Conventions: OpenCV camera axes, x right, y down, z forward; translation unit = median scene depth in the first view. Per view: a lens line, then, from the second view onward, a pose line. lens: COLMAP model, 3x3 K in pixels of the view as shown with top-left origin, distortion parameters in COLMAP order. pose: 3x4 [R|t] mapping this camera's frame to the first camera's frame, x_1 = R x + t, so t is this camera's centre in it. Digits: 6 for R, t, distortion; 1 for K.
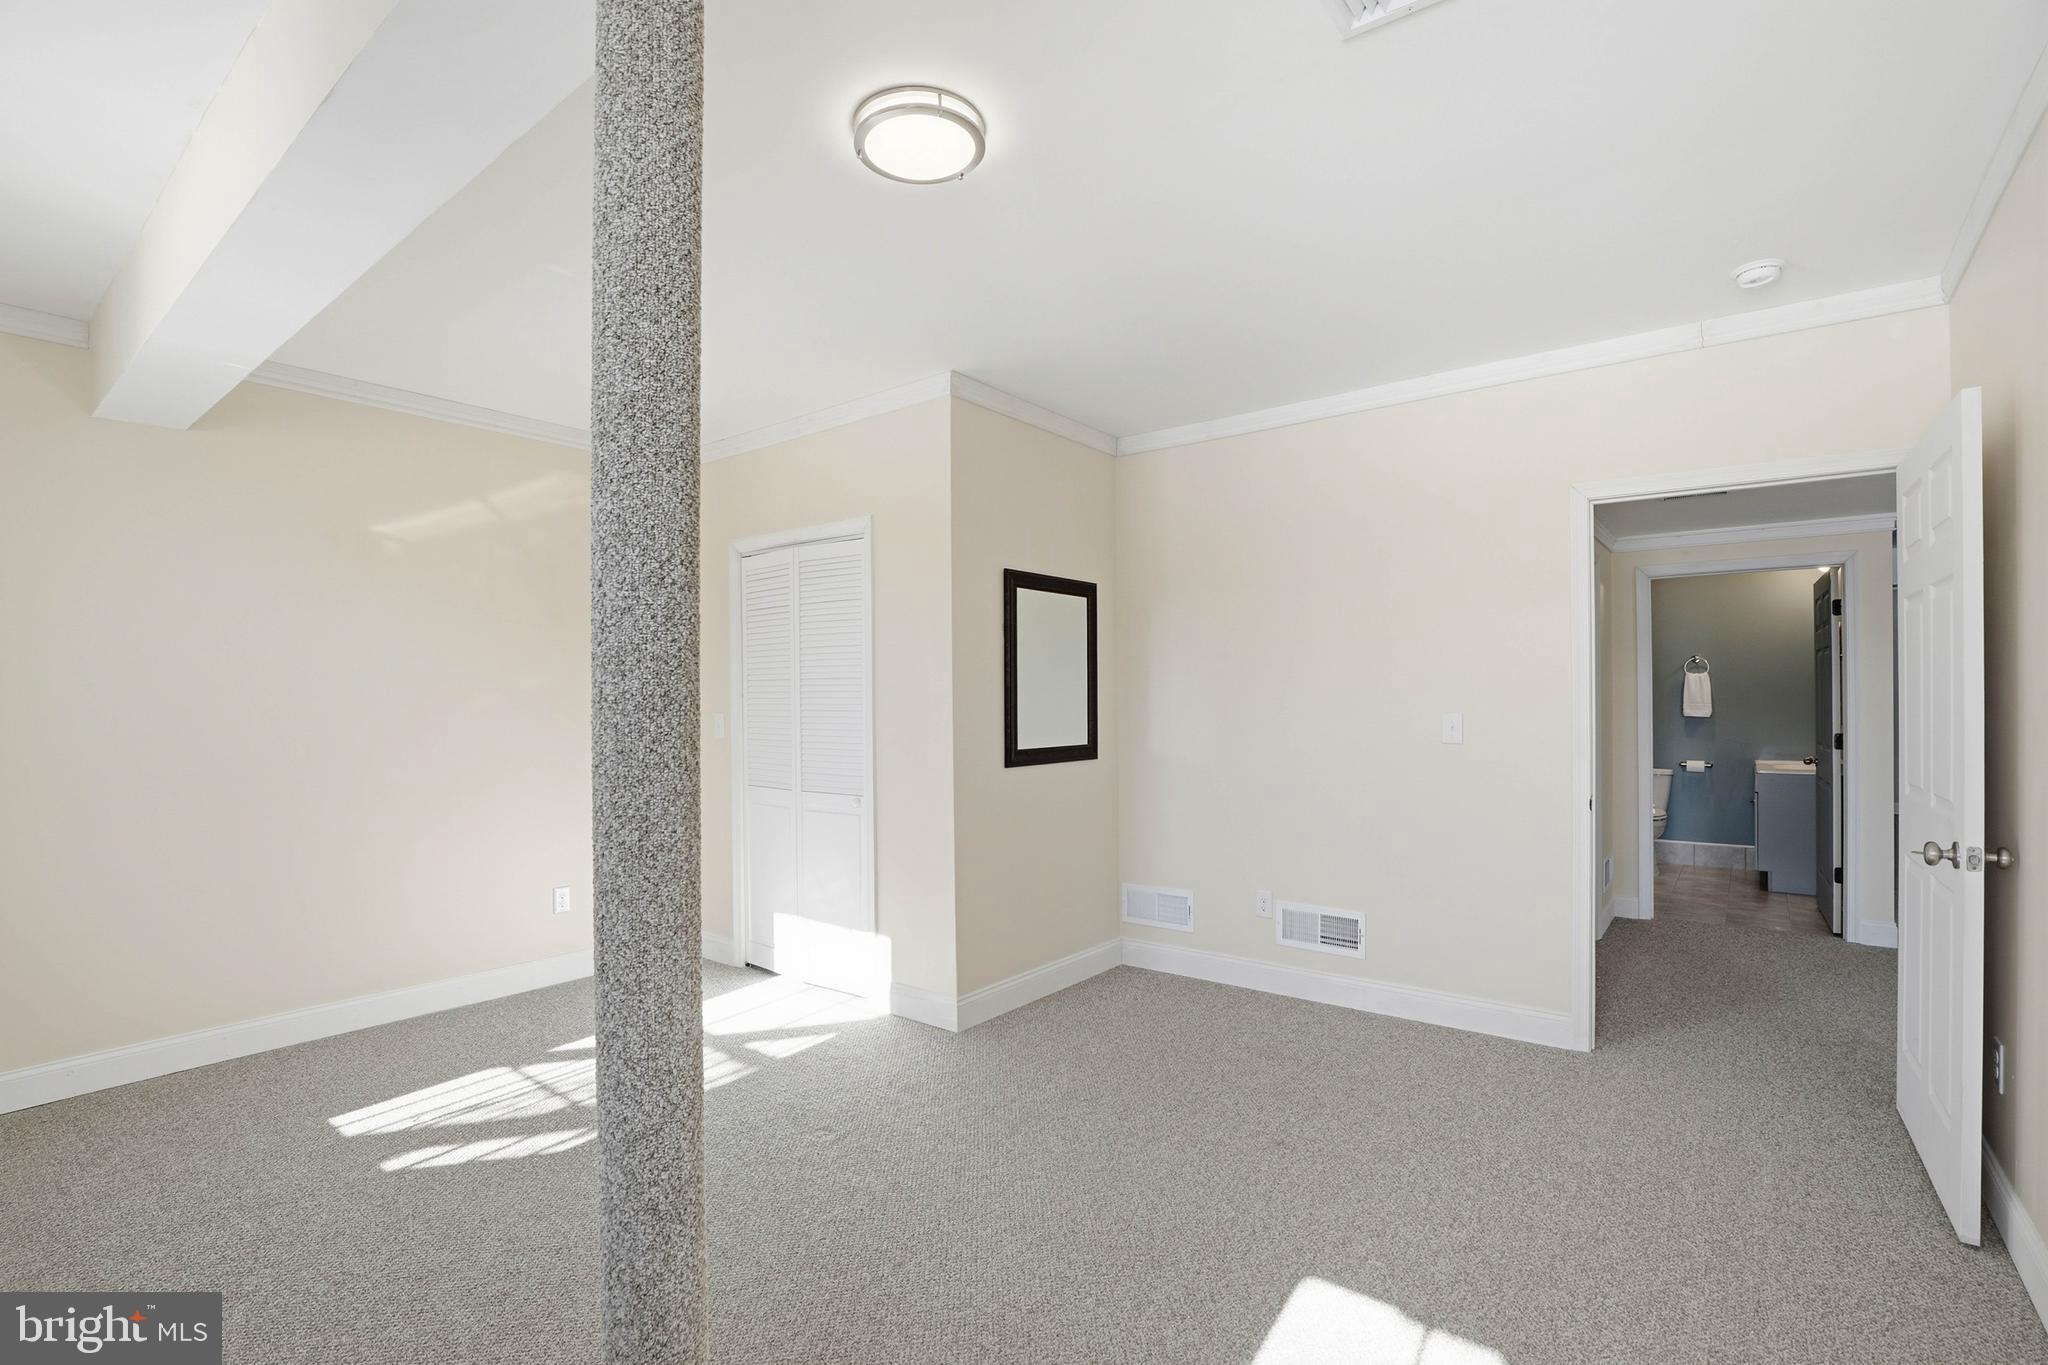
lens RADIAL K [[938.2, 0, 1035.1], [0, 938.2, 697.1], [0, 0, 1]] dist [-0.013526, 0.000114]
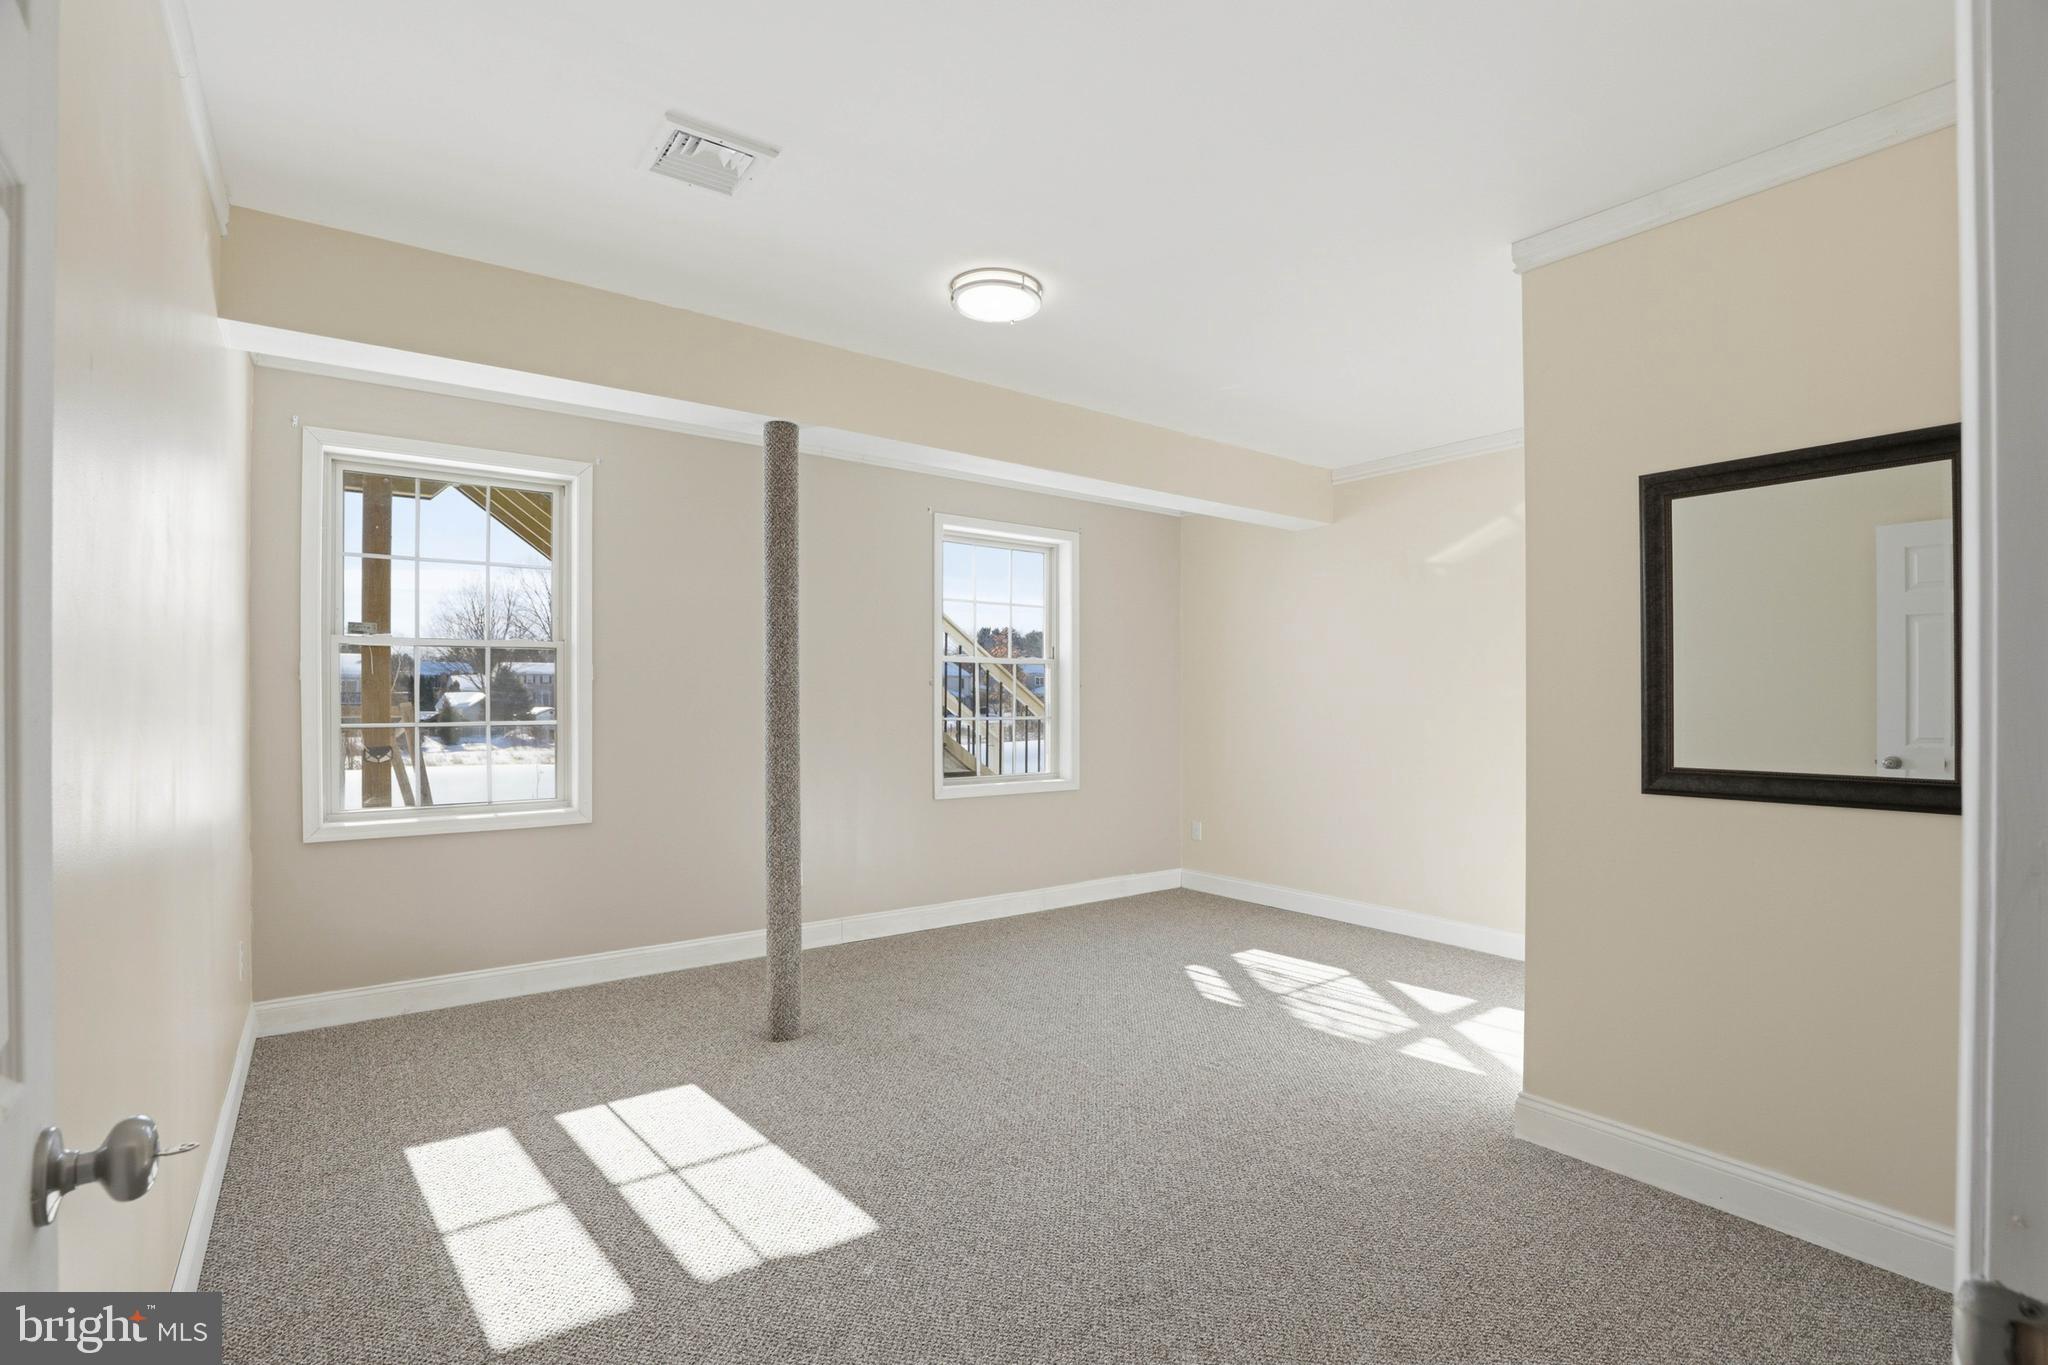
lens RADIAL K [[938.2, 0, 1043.5], [0, 938.2, 690.5], [0, 0, 1]] dist [-0.013526, 0.000114]
pose [[-0.238446, -0.006784, -0.971132, 0.858396], [0.001347, 0.999972, -0.007316, 0.013210], [0.971155, -0.003053, -0.238430, 0.963533]]
